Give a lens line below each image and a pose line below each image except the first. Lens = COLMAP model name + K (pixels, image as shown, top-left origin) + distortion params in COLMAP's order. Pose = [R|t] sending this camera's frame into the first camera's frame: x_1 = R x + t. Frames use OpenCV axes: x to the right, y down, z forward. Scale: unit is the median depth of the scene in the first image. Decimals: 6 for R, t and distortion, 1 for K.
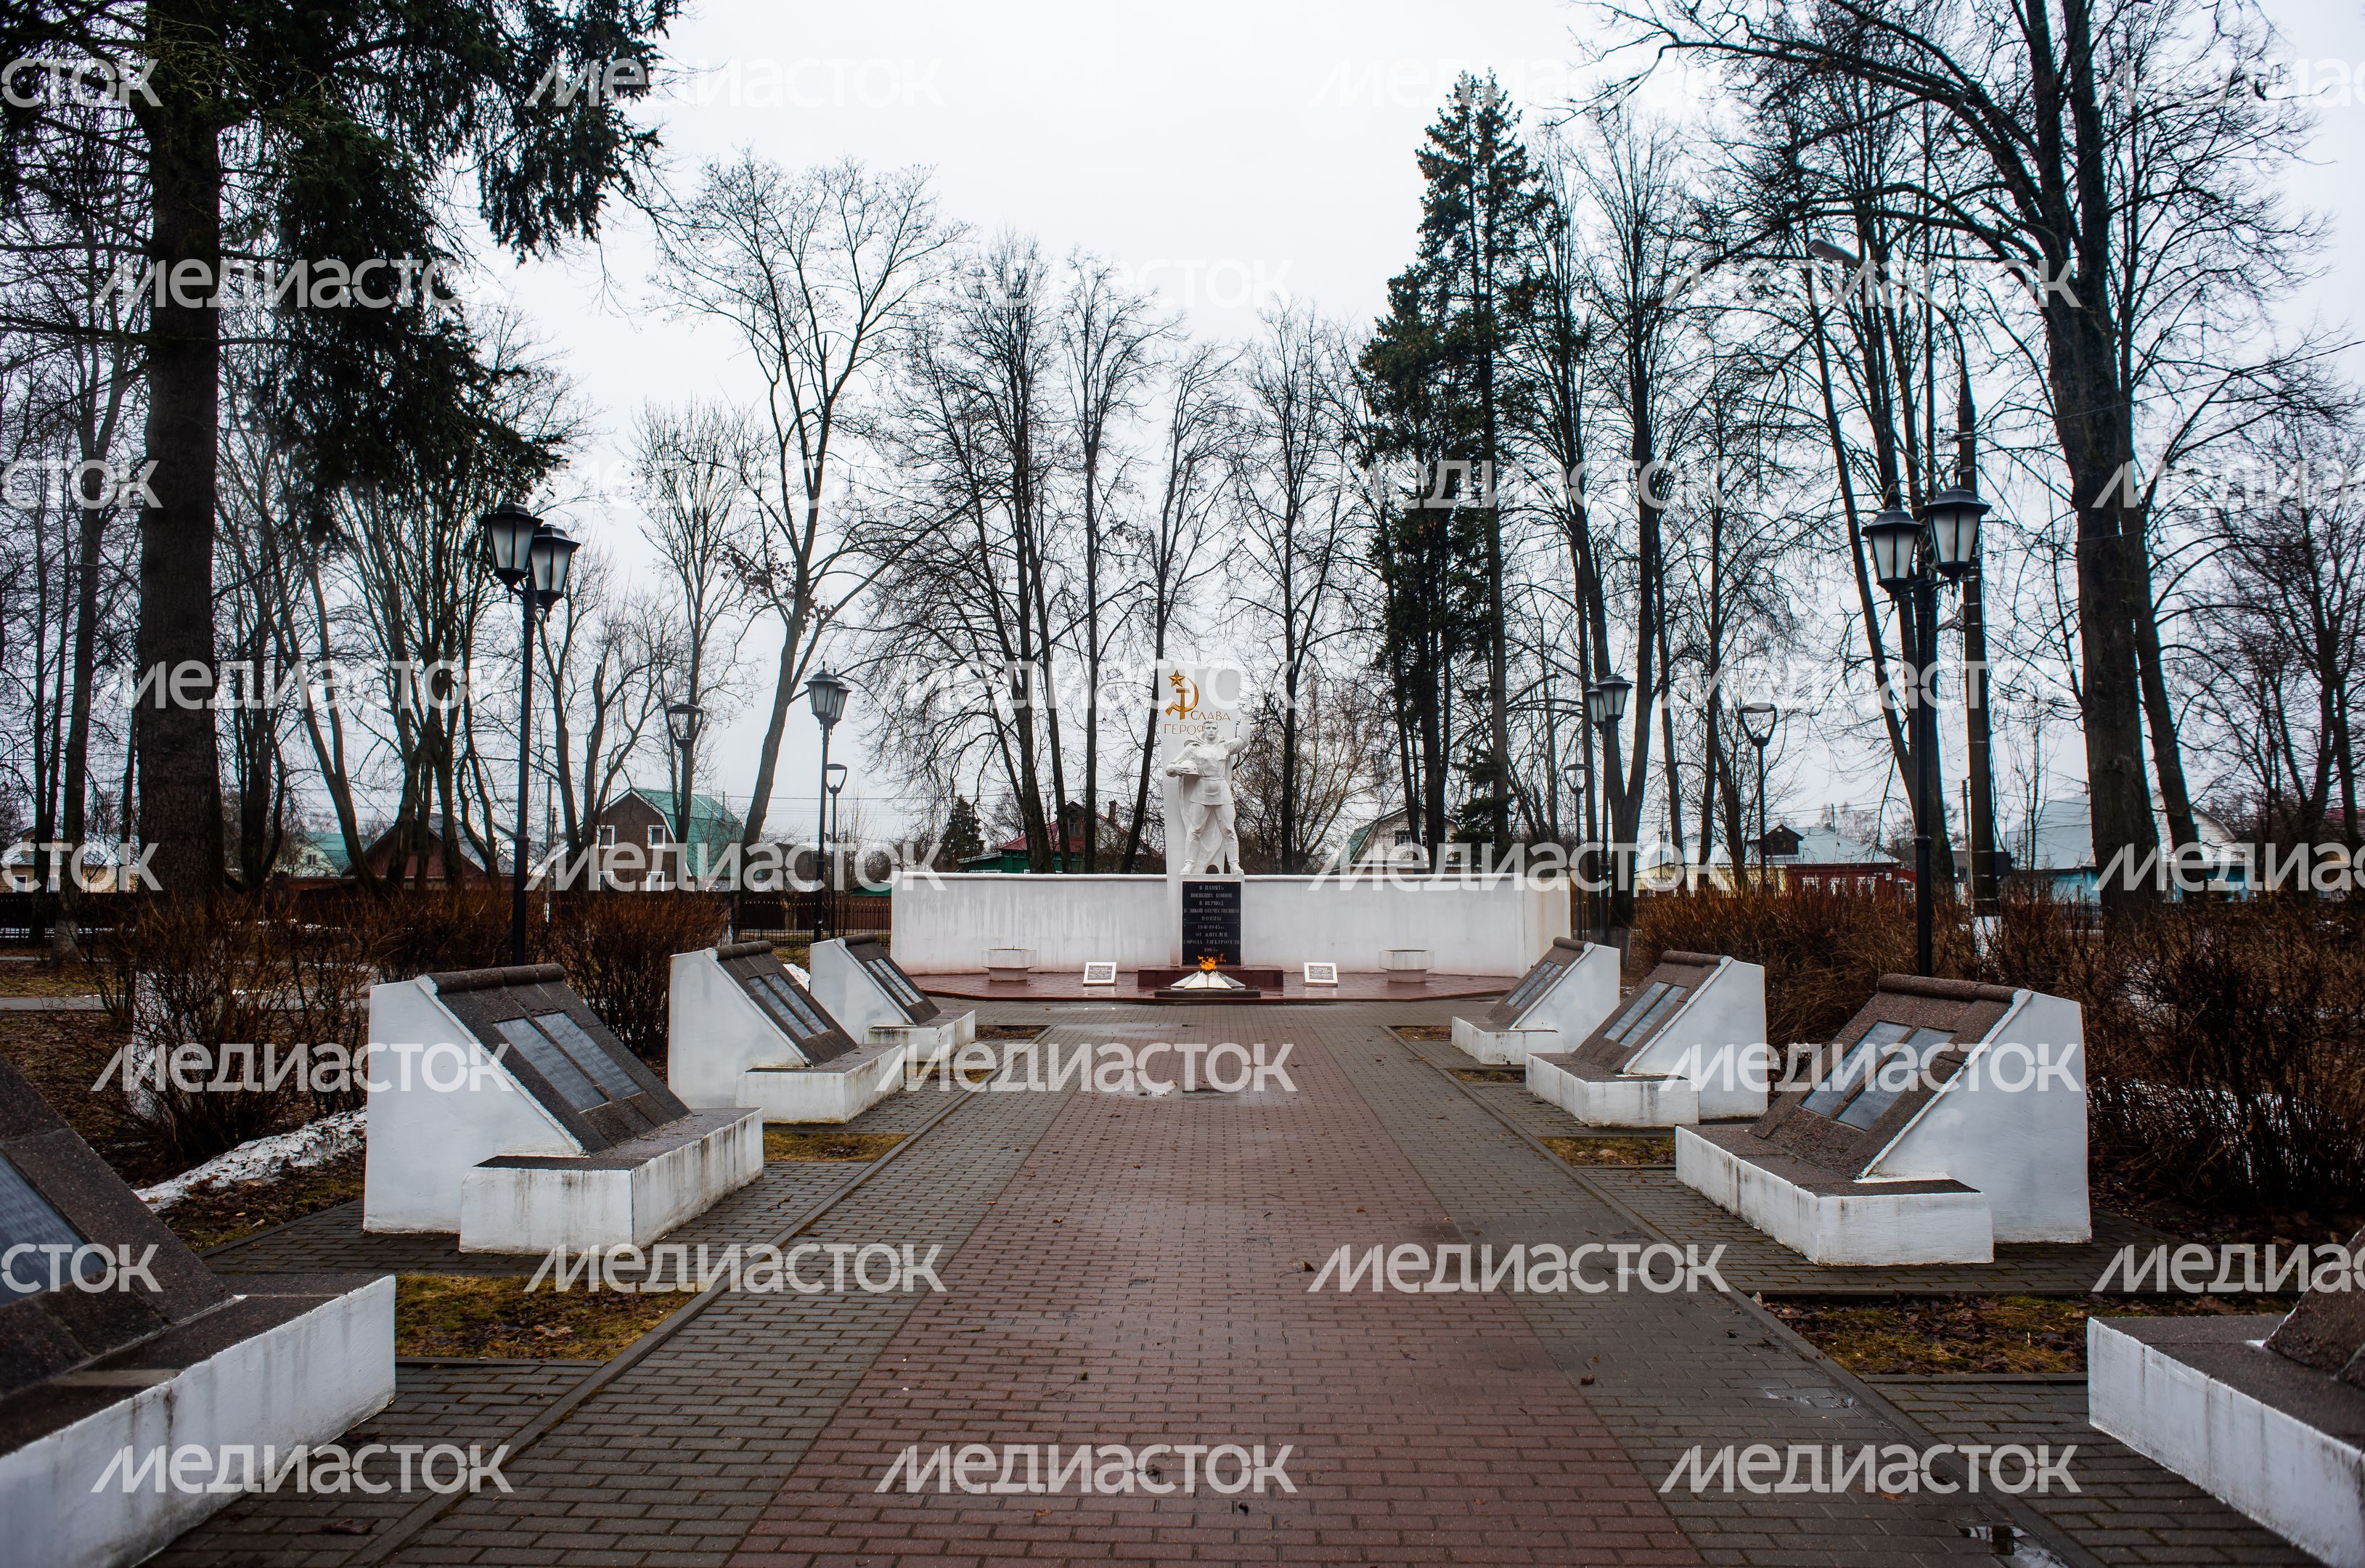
lens RADIAL K [[1660.2, 0, 1188.0], [0, 1660.2, 747.6], [0, 0, 1]] dist [-0.089583, 0.082175]
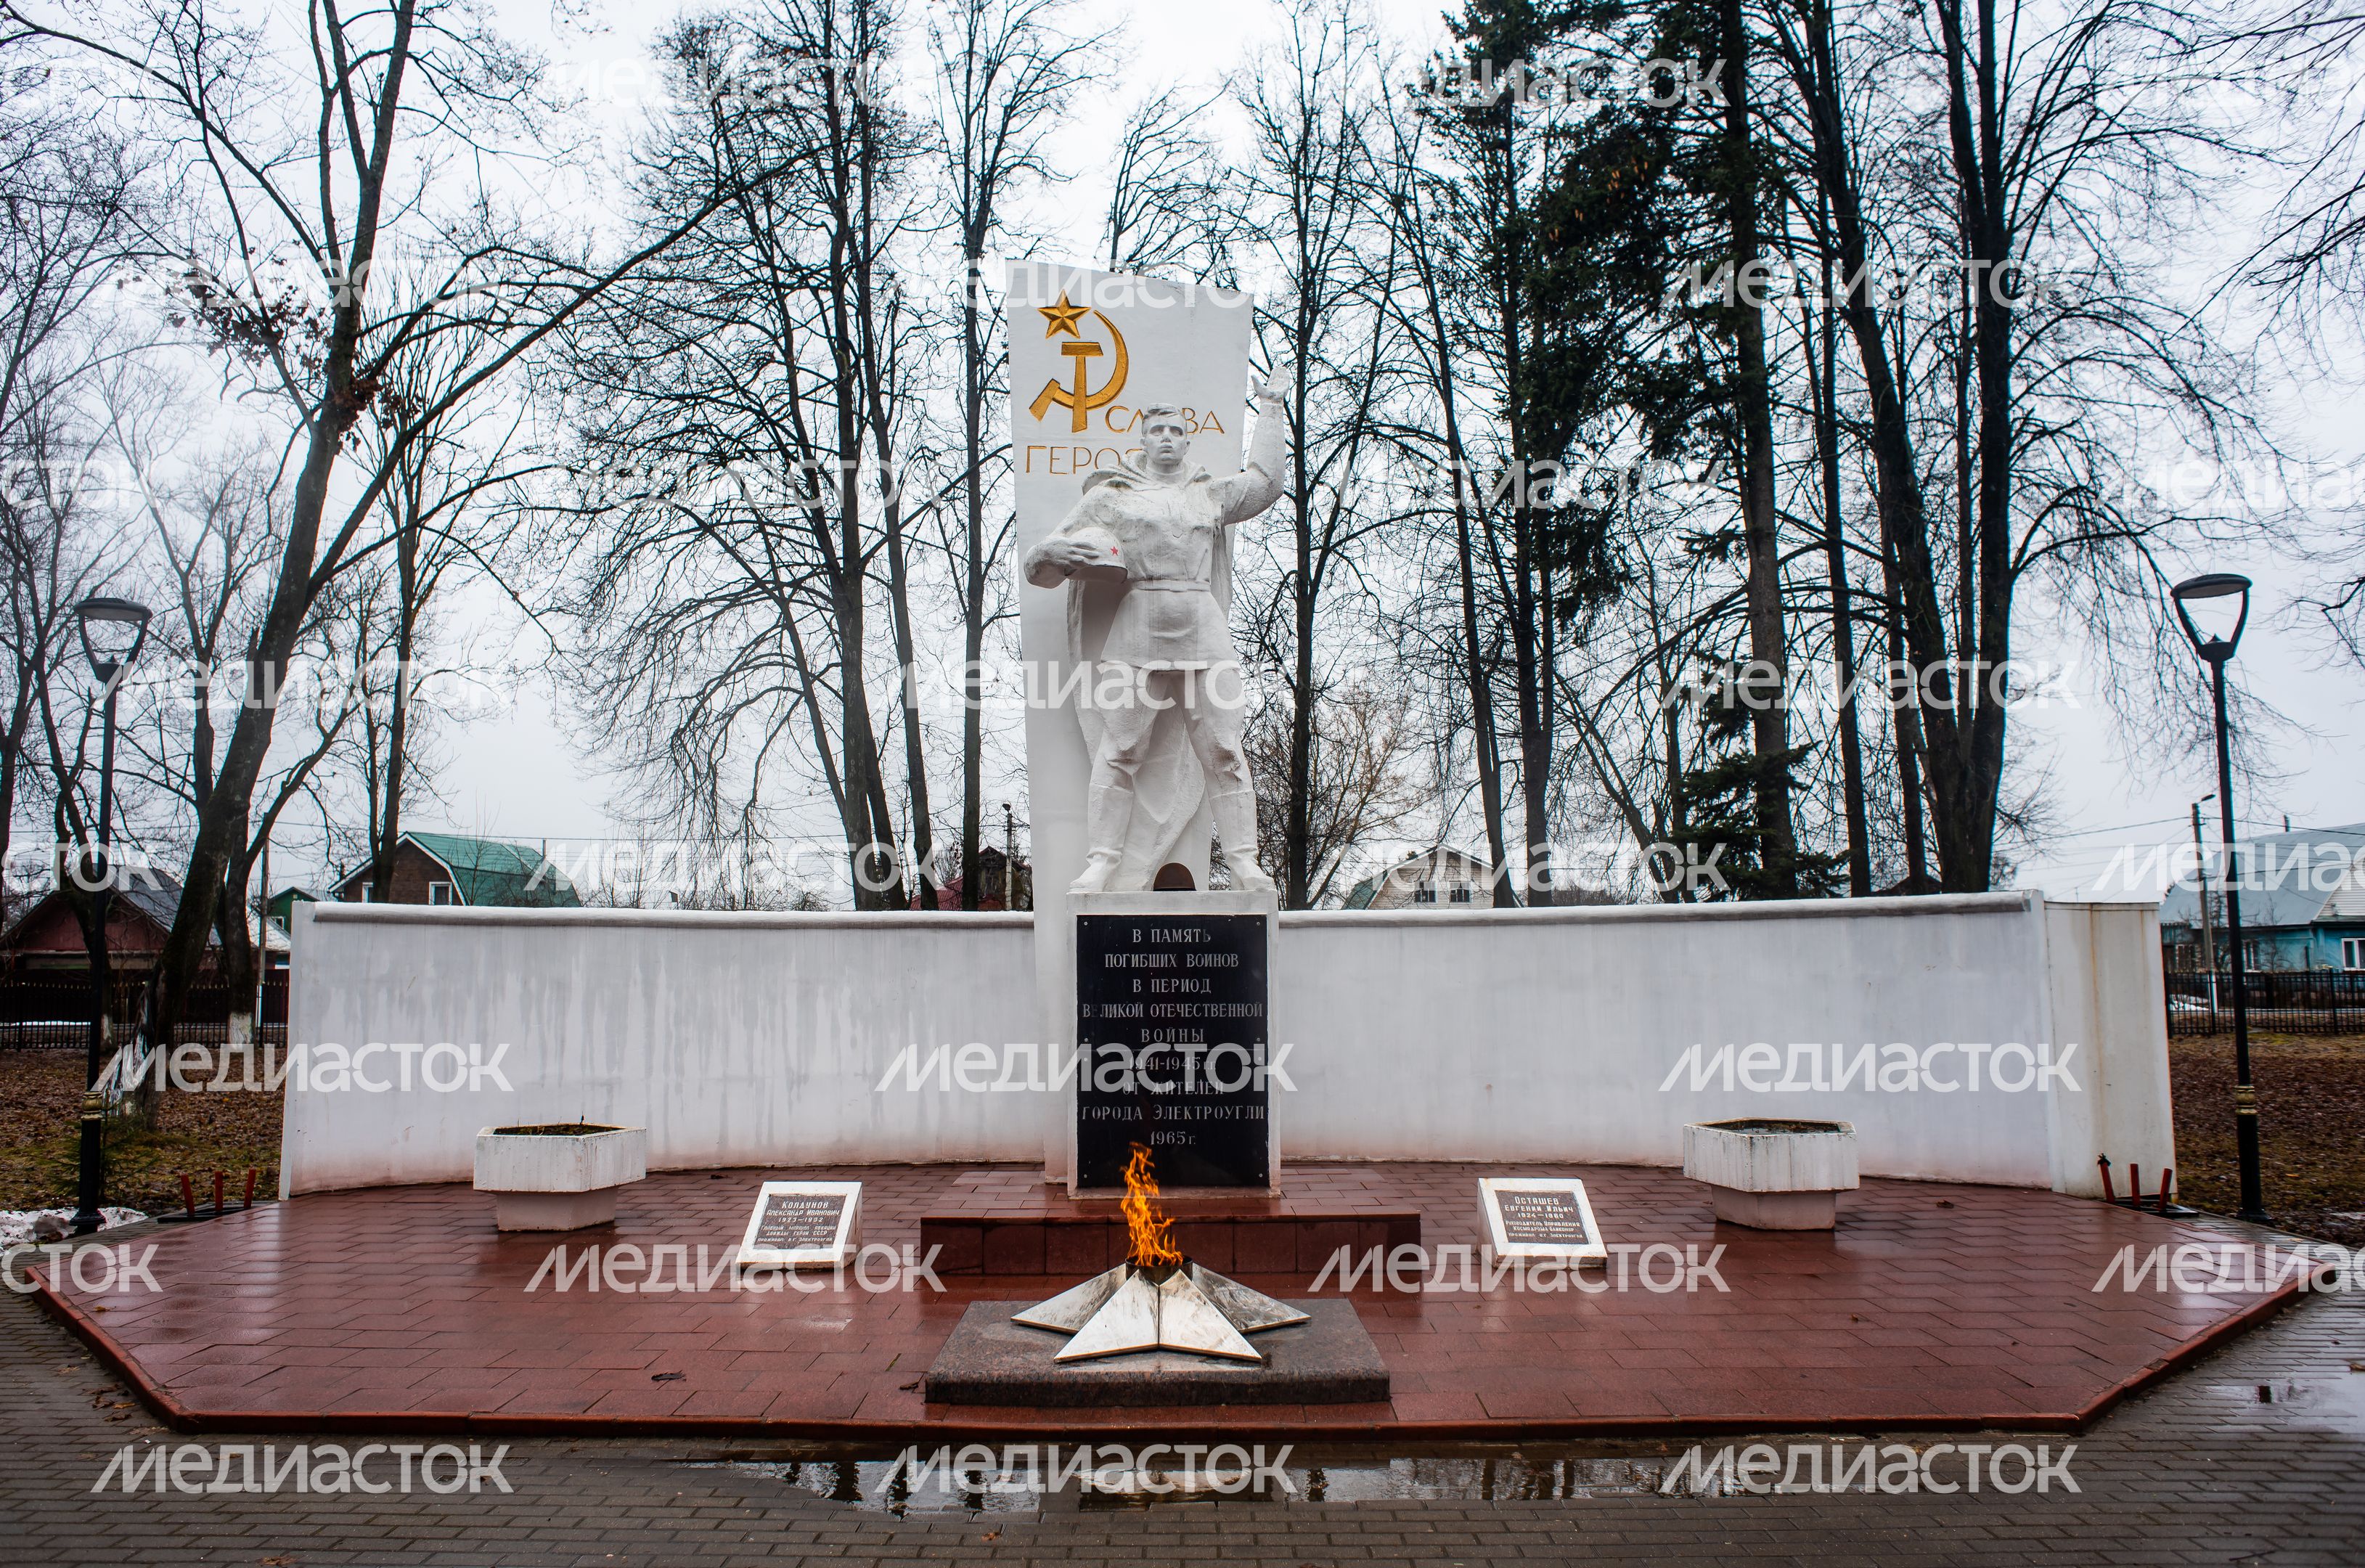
lens RADIAL K [[1733.1, 0, 1218.2], [0, 1733.1, 790.4], [0, 0, 1]] dist [-0.085206, 0.083952]
pose [[0.999174, -0.006312, 0.040154, 0.005922], [0.006902, 0.999870, -0.014583, 0.036633], [-0.040057, 0.014848, 0.999087, 0.398602]]
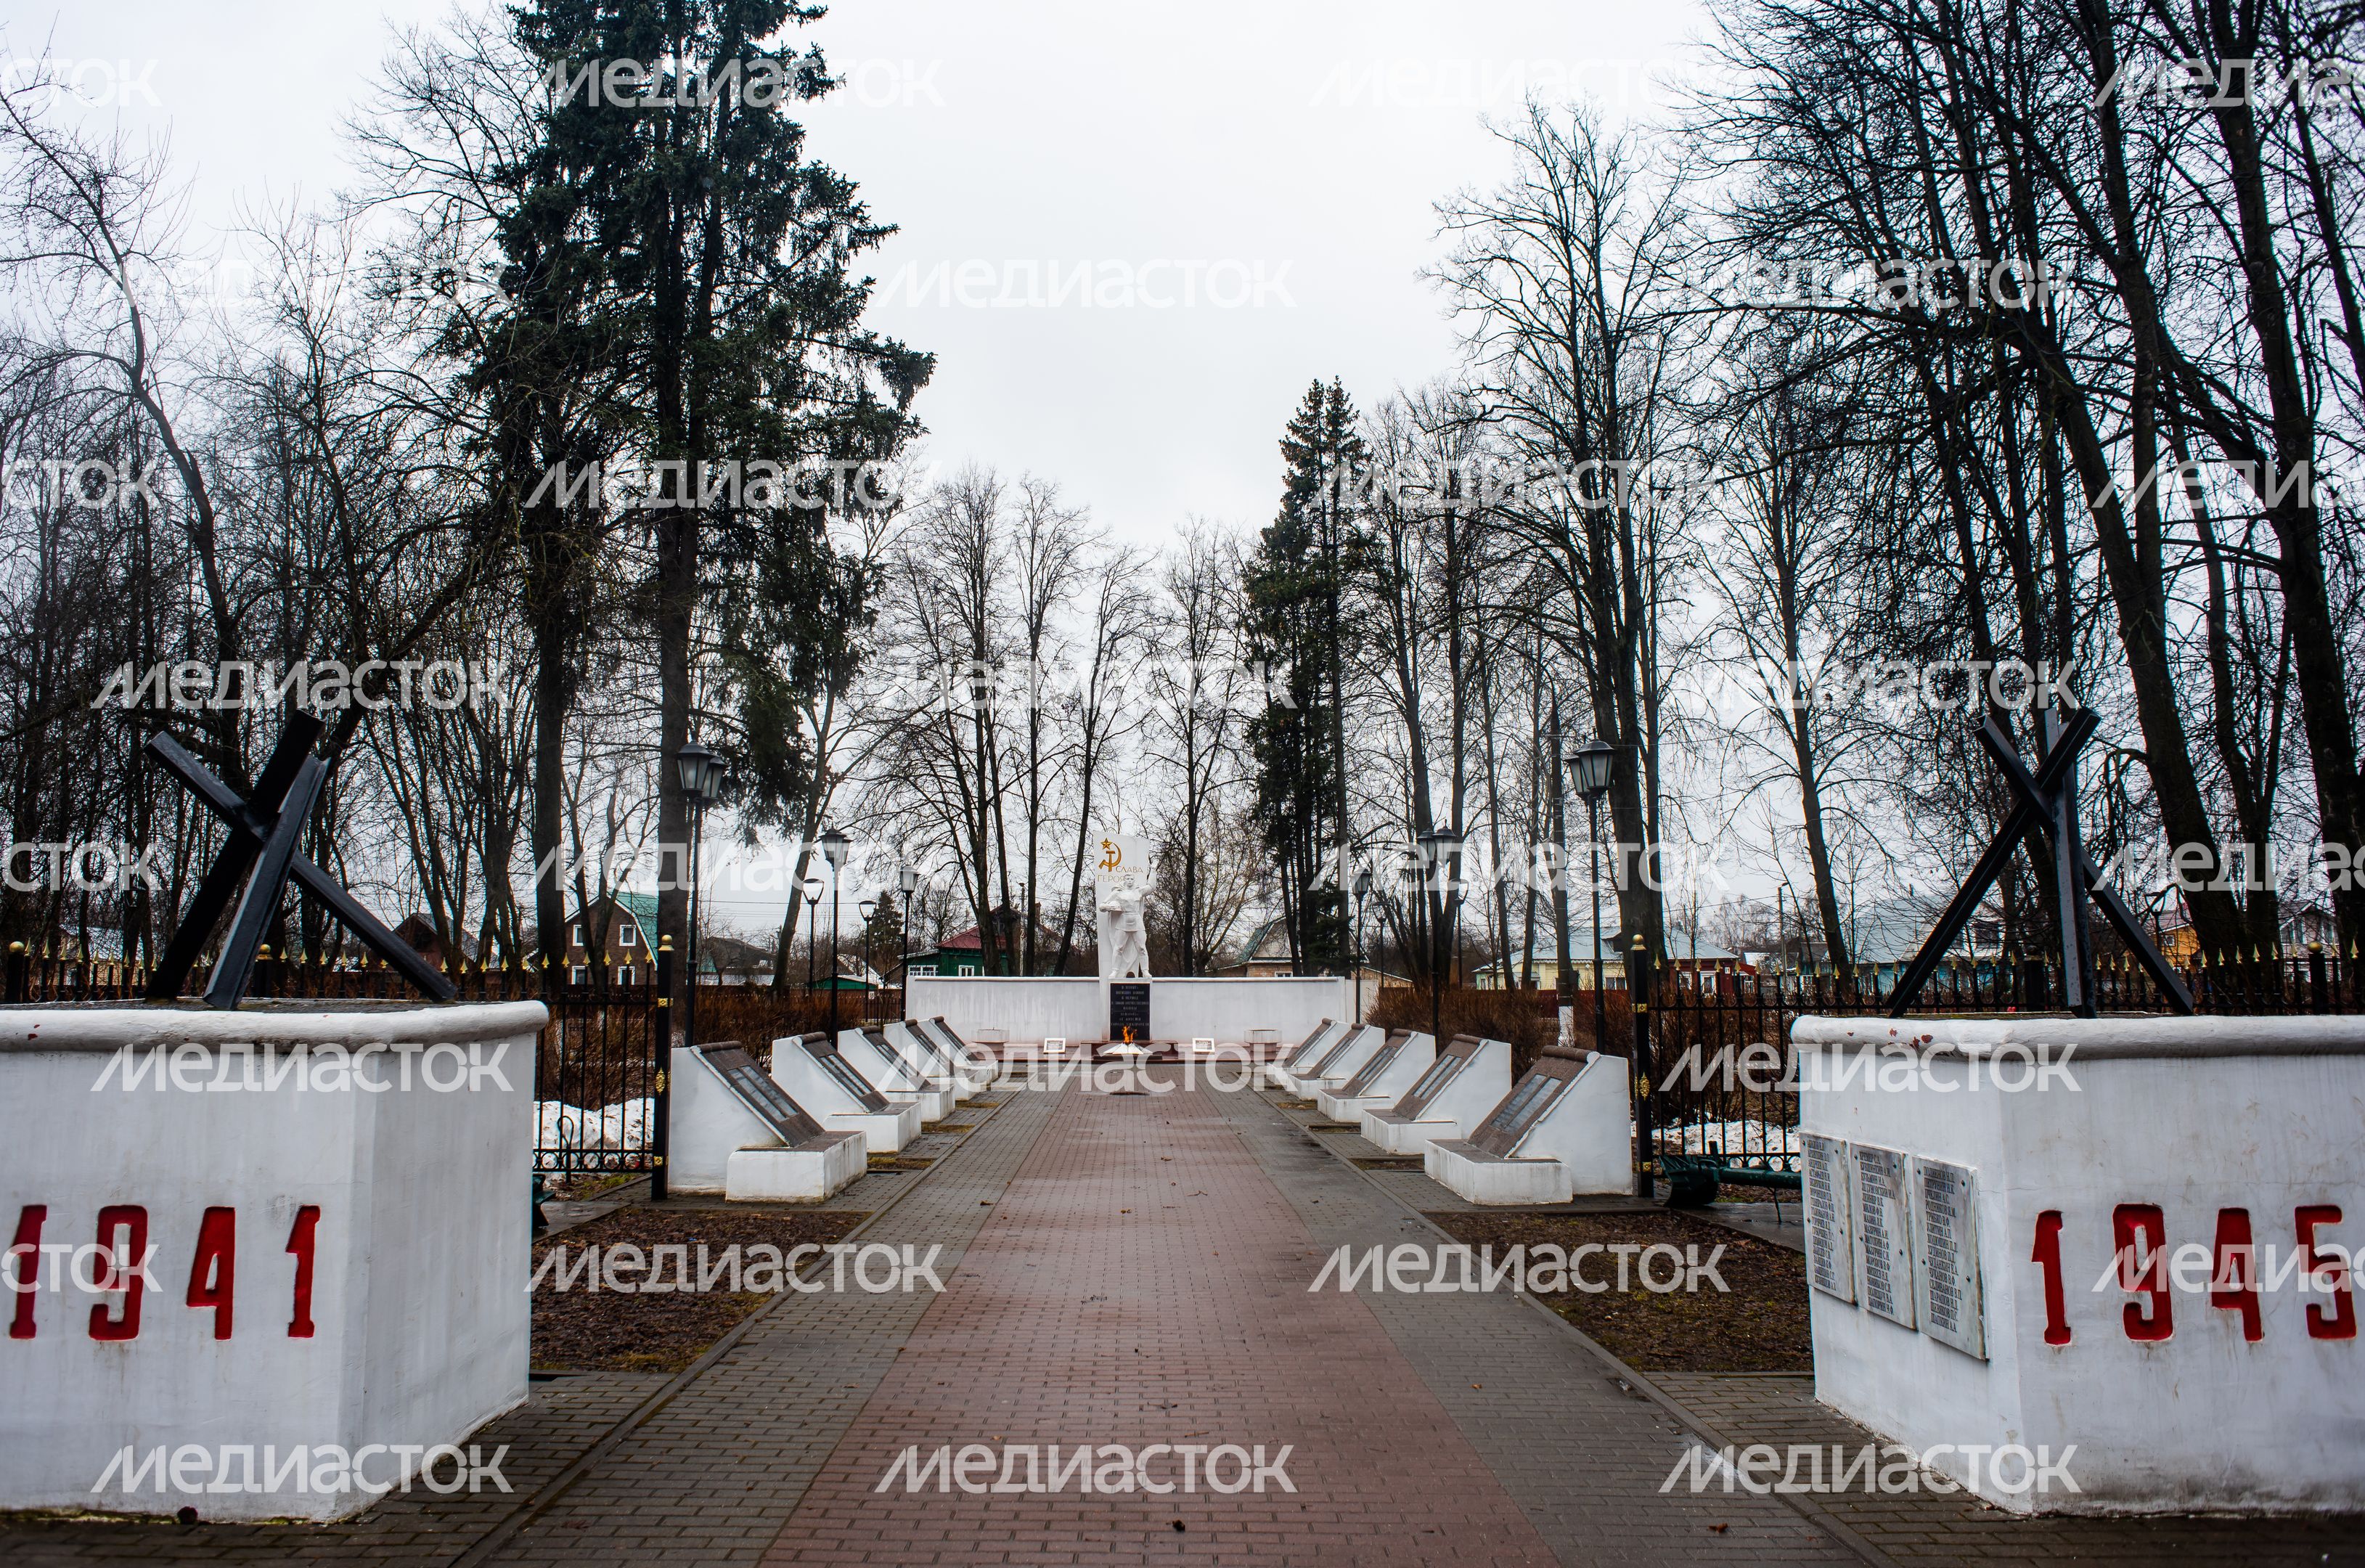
lens RADIAL K [[1660.2, 0, 1188.0], [0, 1660.2, 747.6], [0, 0, 1]] dist [-0.089583, 0.082175]
pose [[0.998734, 0.000587, 0.050296, -0.004915], [0.002053, 0.998623, -0.052428, -0.029296], [-0.050257, 0.052465, 0.997357, -0.274944]]
